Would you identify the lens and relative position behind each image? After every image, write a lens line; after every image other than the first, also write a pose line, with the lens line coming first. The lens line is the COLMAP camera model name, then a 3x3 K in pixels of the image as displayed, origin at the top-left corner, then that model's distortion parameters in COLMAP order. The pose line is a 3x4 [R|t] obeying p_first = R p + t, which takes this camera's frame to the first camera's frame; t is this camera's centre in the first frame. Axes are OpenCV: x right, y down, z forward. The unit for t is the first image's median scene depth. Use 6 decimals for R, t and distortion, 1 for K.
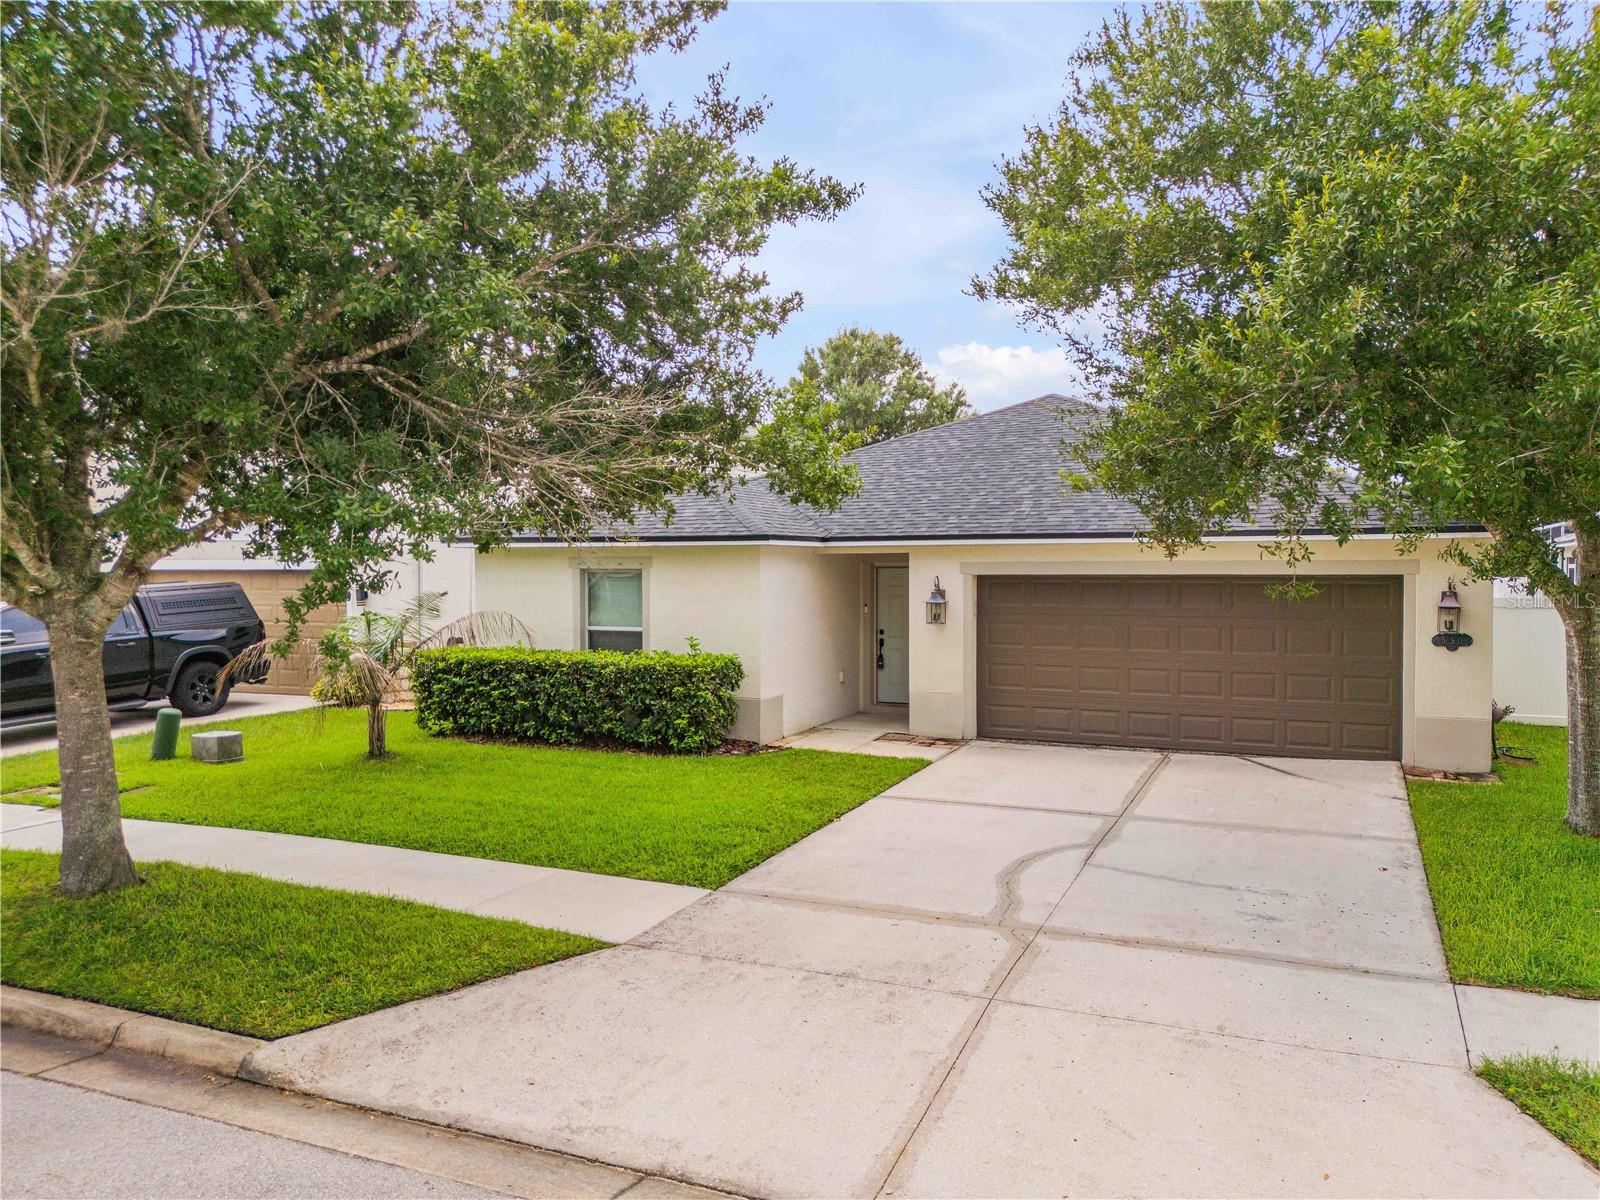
lens RADIAL K [[1158.6, 0, 855.3], [0, 1158.6, 598.1], [0, 0, 1]] dist [0.057947, -0.037573]
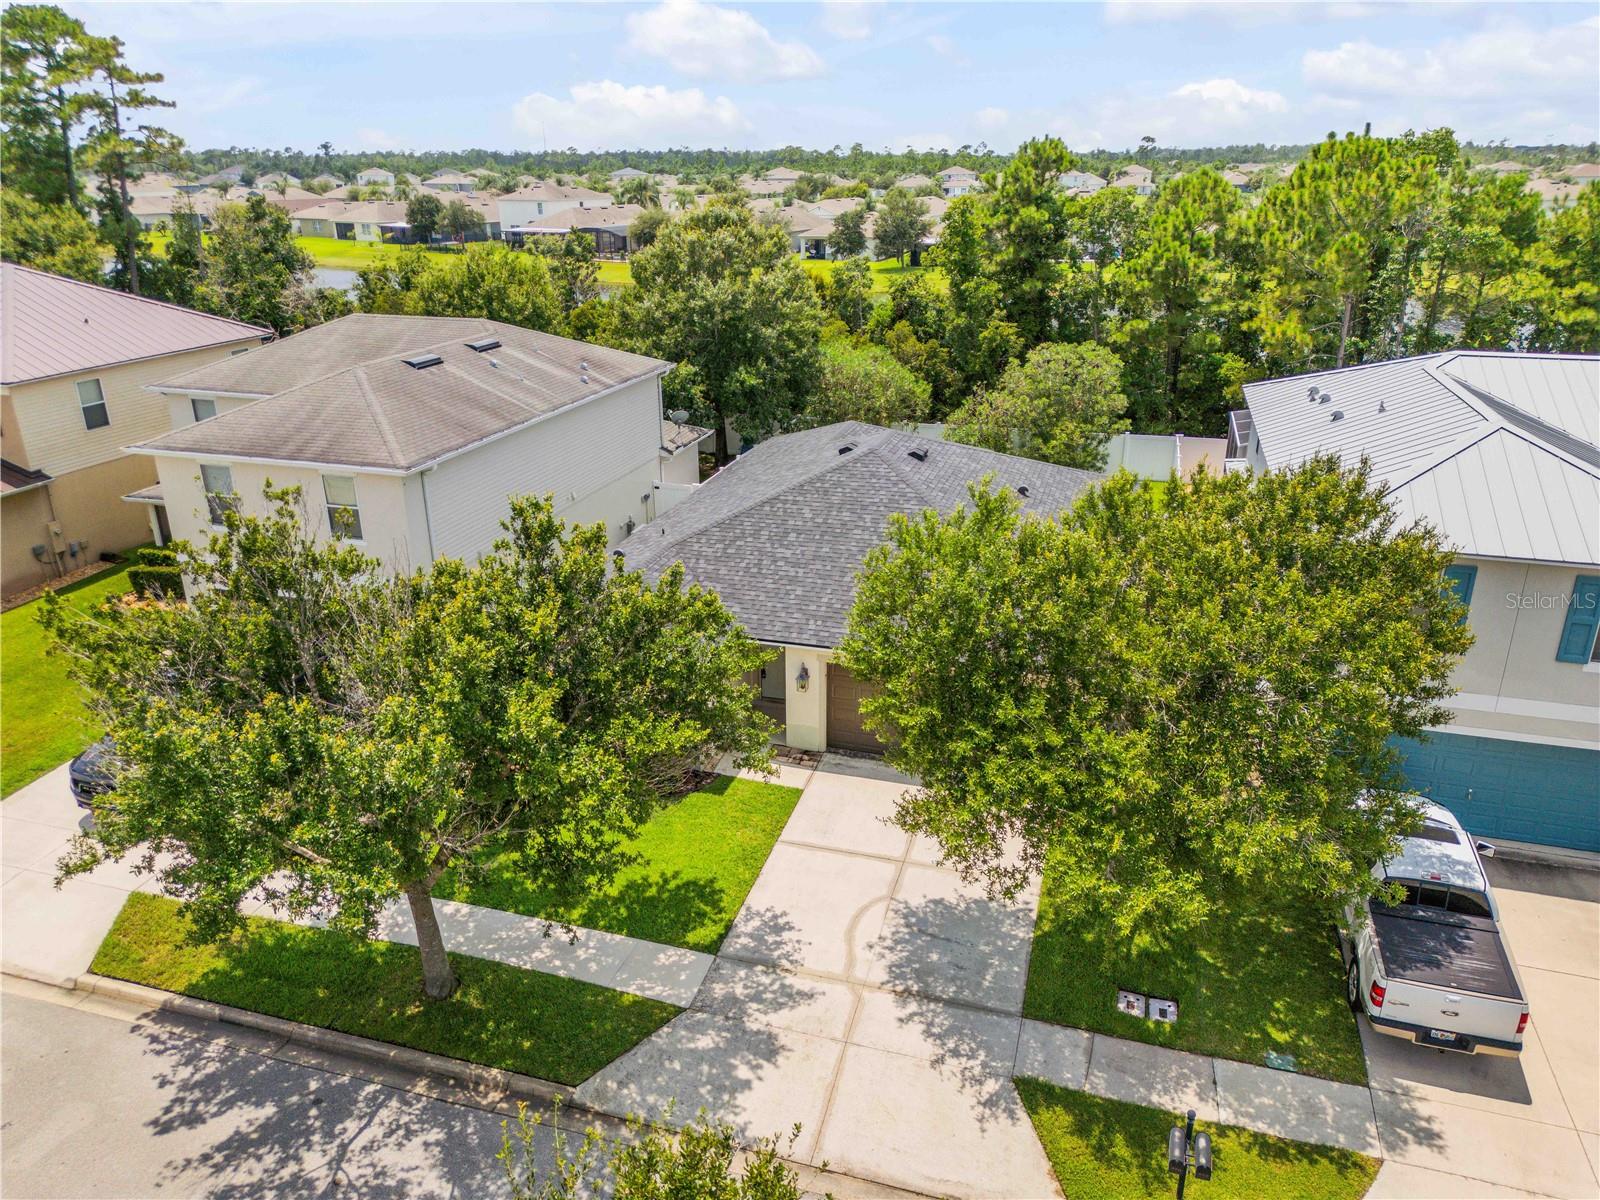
lens RADIAL K [[1120.6, 0, 796.2], [0, 1120.6, 602.0], [0, 0, 1]] dist [0.077354, -0.085988]
pose [[0.994125, -0.039553, 0.100750, -0.104811], [0.002797, 0.939915, 0.341397, -0.709614], [-0.108199, -0.339110, 0.934504, -0.493813]]
